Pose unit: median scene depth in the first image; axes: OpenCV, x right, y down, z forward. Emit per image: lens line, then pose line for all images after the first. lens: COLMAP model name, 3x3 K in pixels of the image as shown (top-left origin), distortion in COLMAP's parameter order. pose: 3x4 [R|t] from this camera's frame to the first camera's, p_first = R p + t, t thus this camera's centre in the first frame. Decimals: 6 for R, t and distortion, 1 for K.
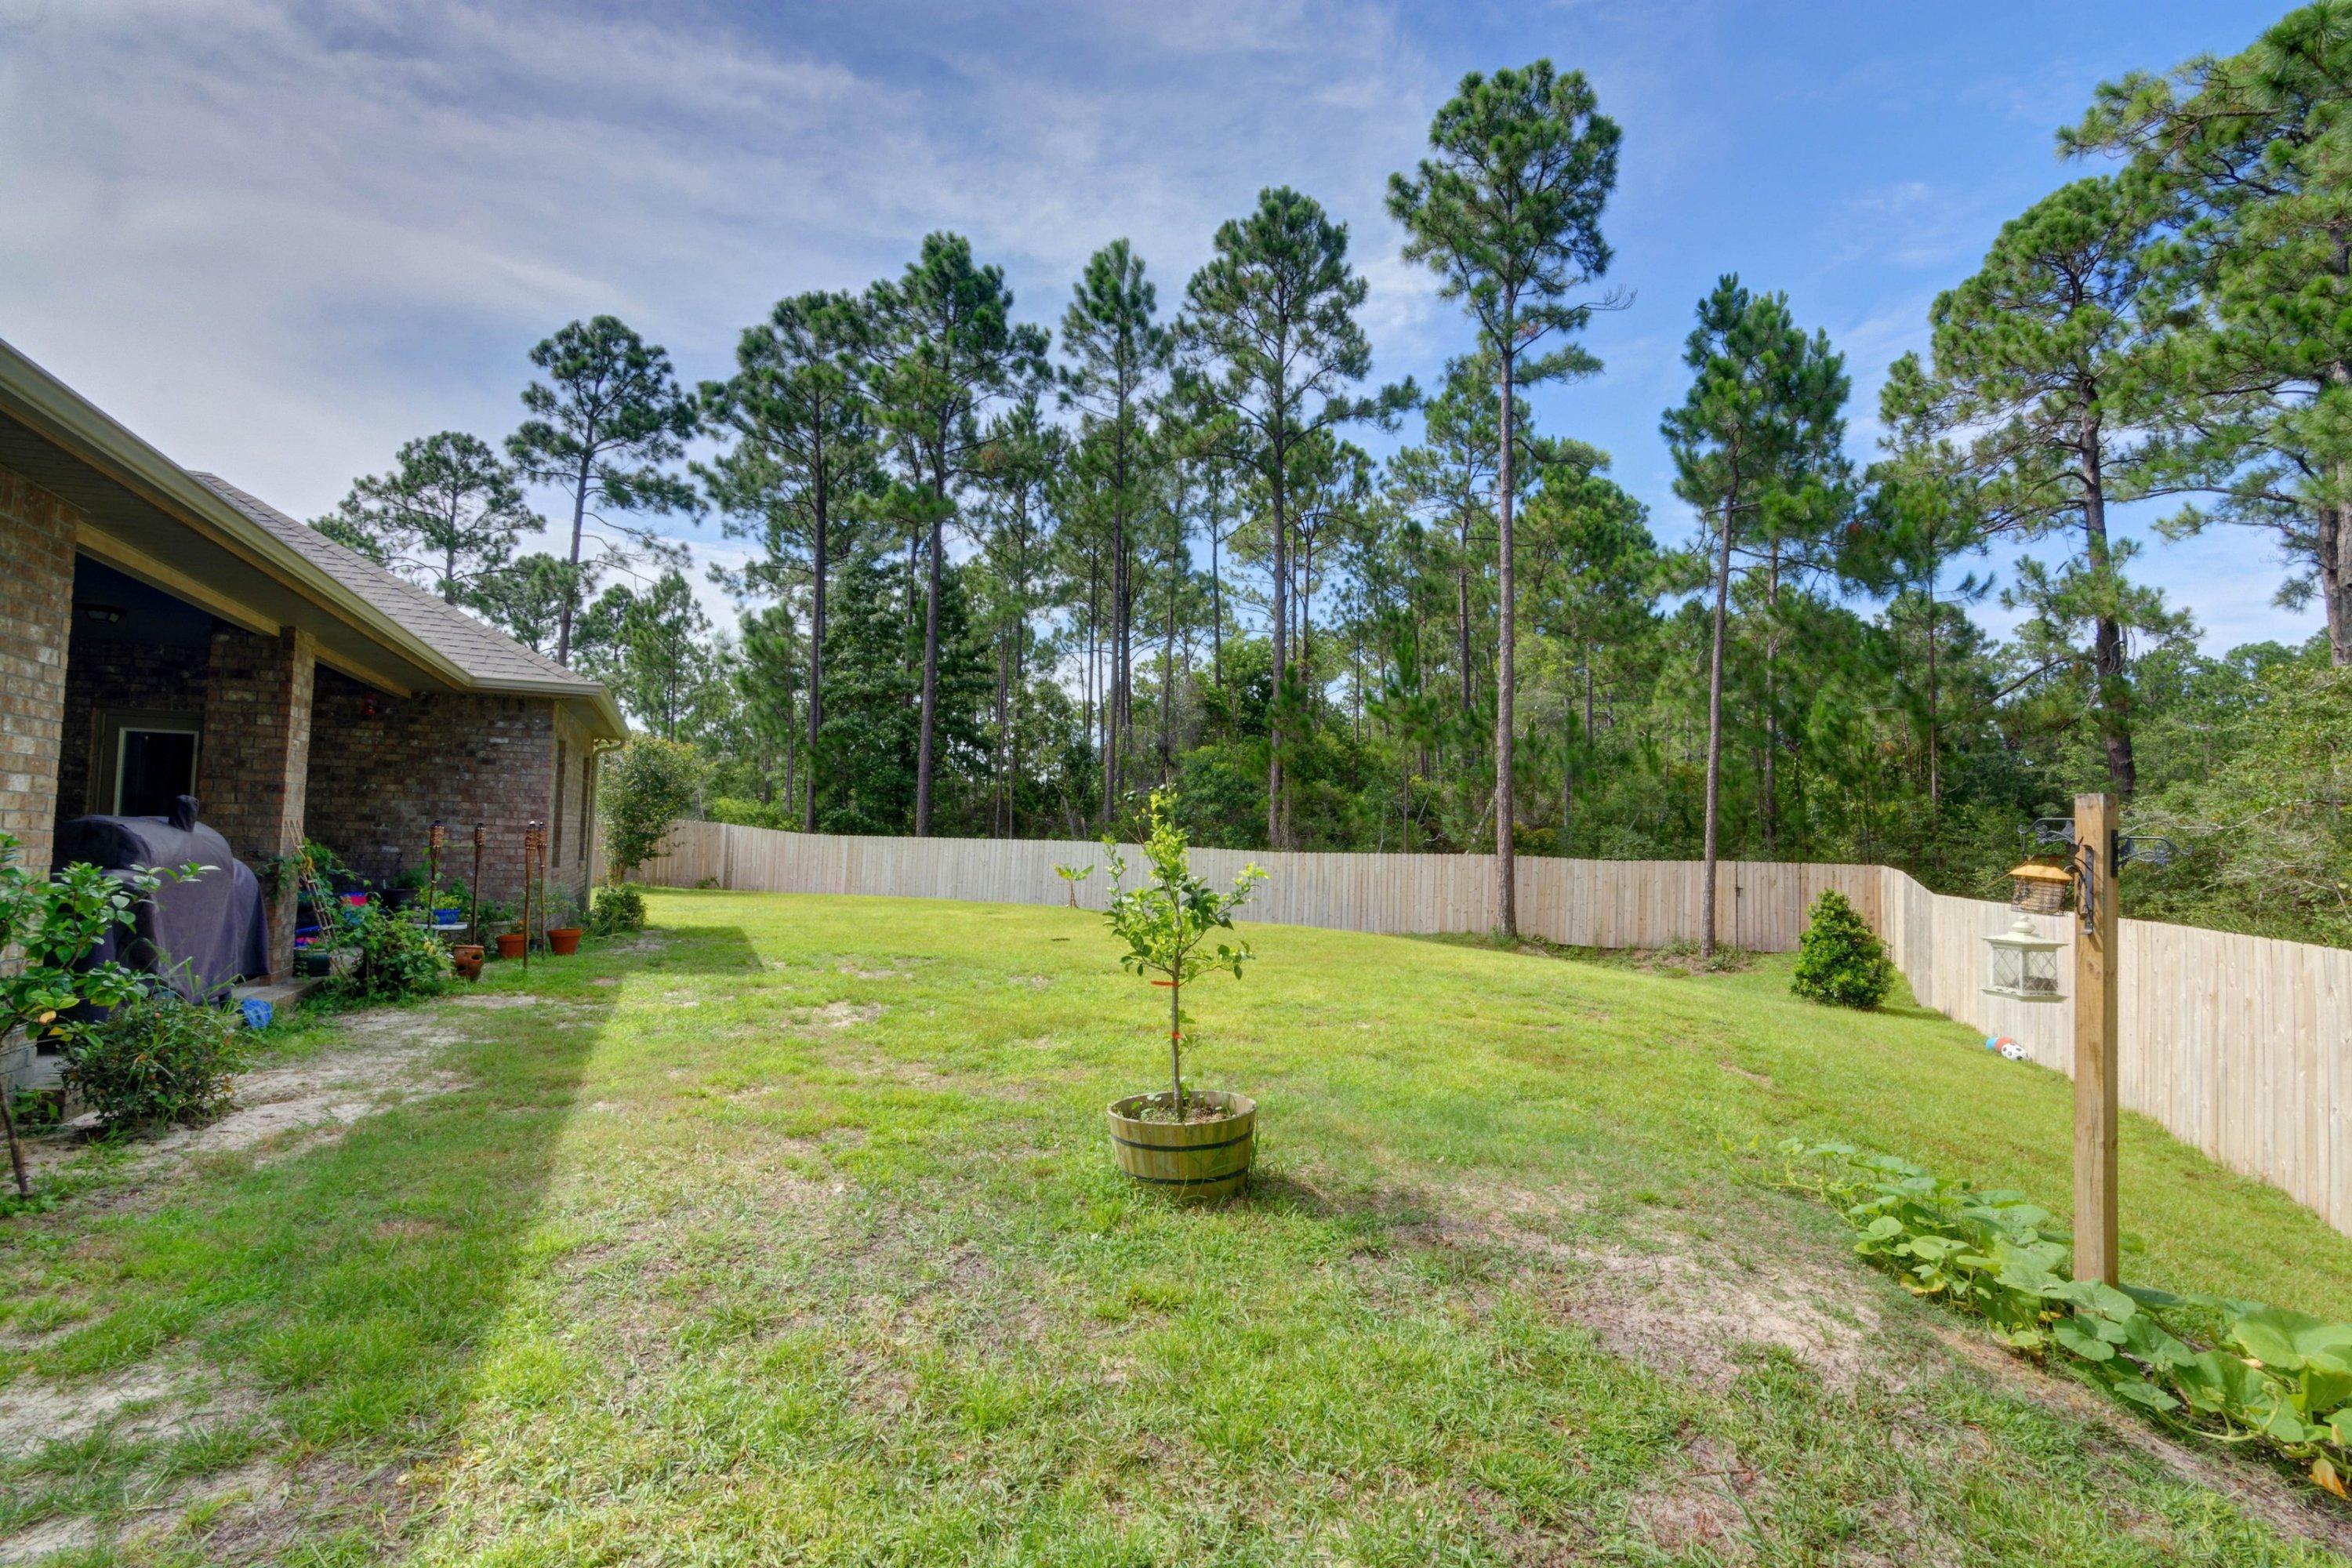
lens RADIAL K [[1123.7, 0, 1177.0], [0, 1123.7, 790.8], [0, 0, 1]] dist [0.014441, -0.004101]
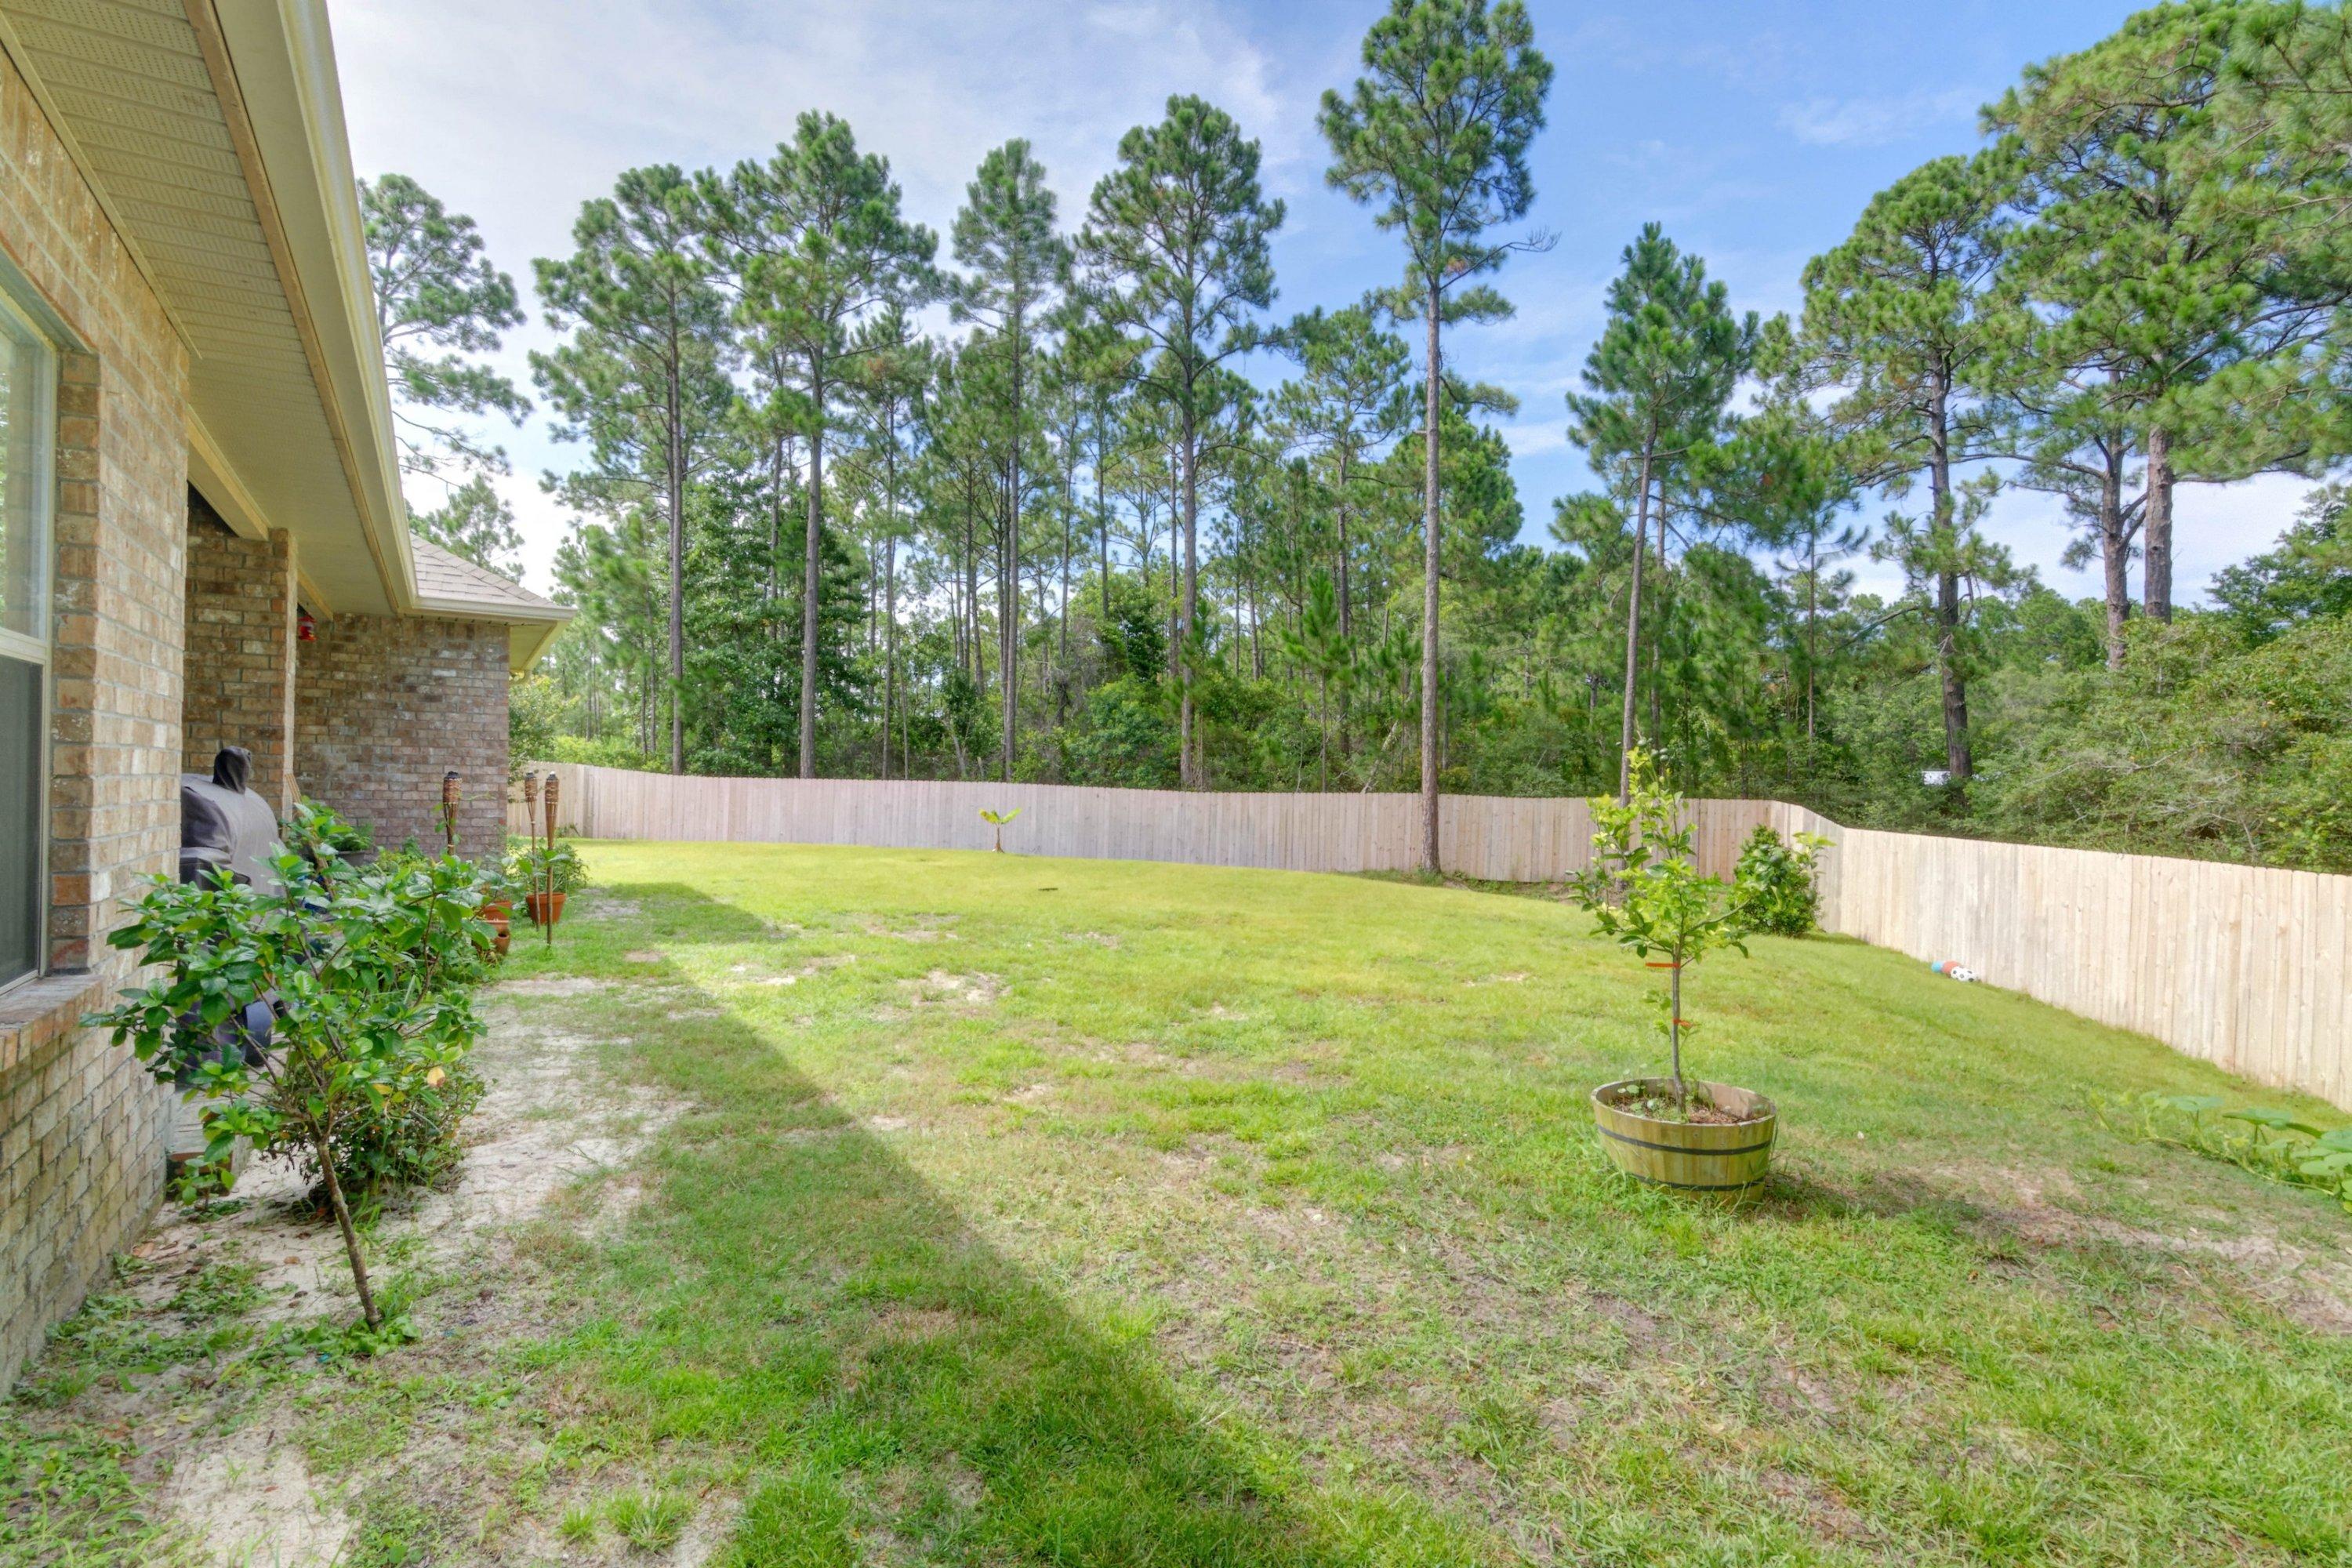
lens RADIAL K [[1123.7, 0, 1167.0], [0, 1123.7, 784.6], [0, 0, 1]] dist [0.014441, -0.004101]
pose [[0.986016, -0.007399, 0.166489, -0.095543], [-0.001247, 0.998658, 0.051765, -0.002728], [-0.166648, -0.051249, 0.984684, 0.034841]]
